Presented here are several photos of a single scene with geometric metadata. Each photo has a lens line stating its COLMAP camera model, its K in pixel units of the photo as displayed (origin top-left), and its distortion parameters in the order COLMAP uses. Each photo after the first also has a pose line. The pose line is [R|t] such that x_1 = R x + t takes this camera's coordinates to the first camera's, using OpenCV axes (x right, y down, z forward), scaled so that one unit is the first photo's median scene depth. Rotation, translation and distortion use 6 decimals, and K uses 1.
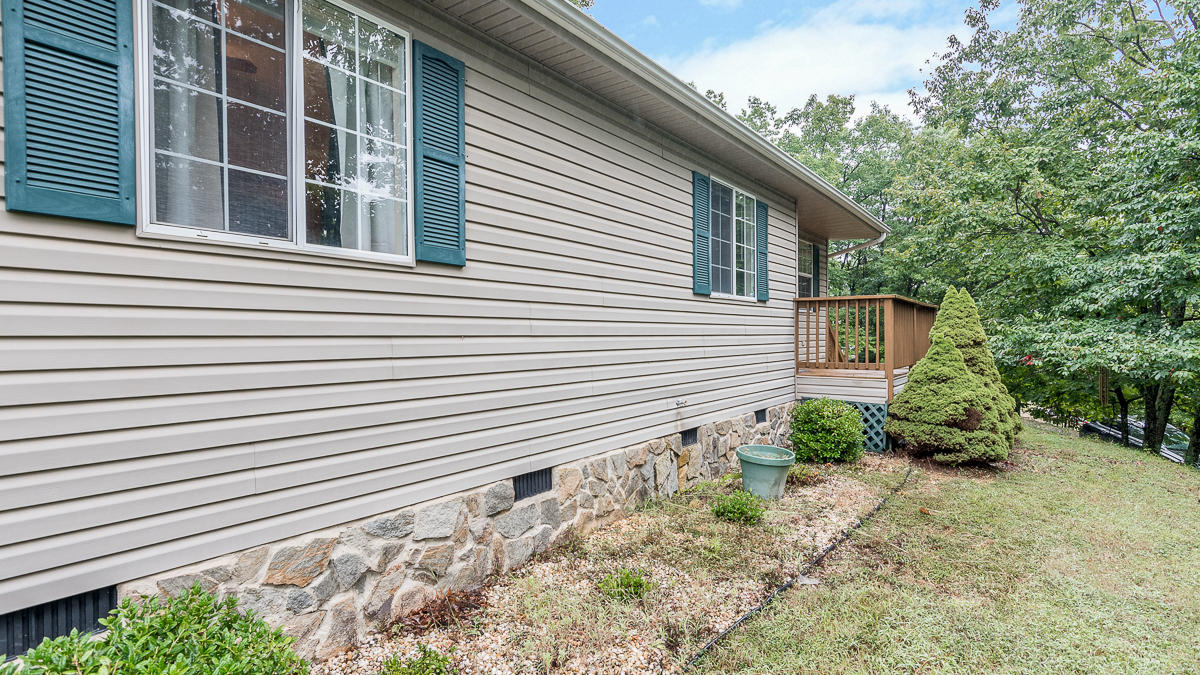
lens RADIAL K [[617.9, 0, 600.0], [0, 617.9, 337.5], [0, 0, 1]] dist [-0.002387, 0.000213]
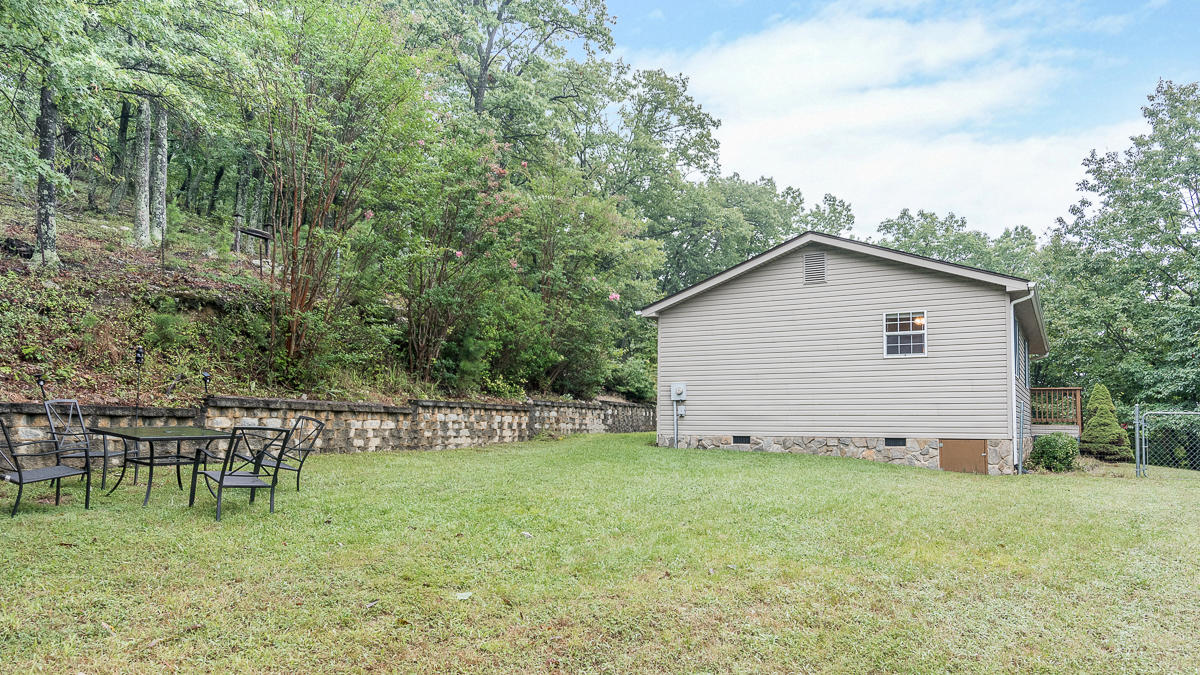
lens RADIAL K [[743.6, 0, 603.9], [0, 743.6, 366.5], [0, 0, 1]] dist [-0.004036, -0.000795]
pose [[0.997739, 0.027531, 0.061313, -0.861124], [-0.022801, 0.996805, -0.076556, 0.060957], [-0.063224, 0.074985, 0.995178, -0.955976]]
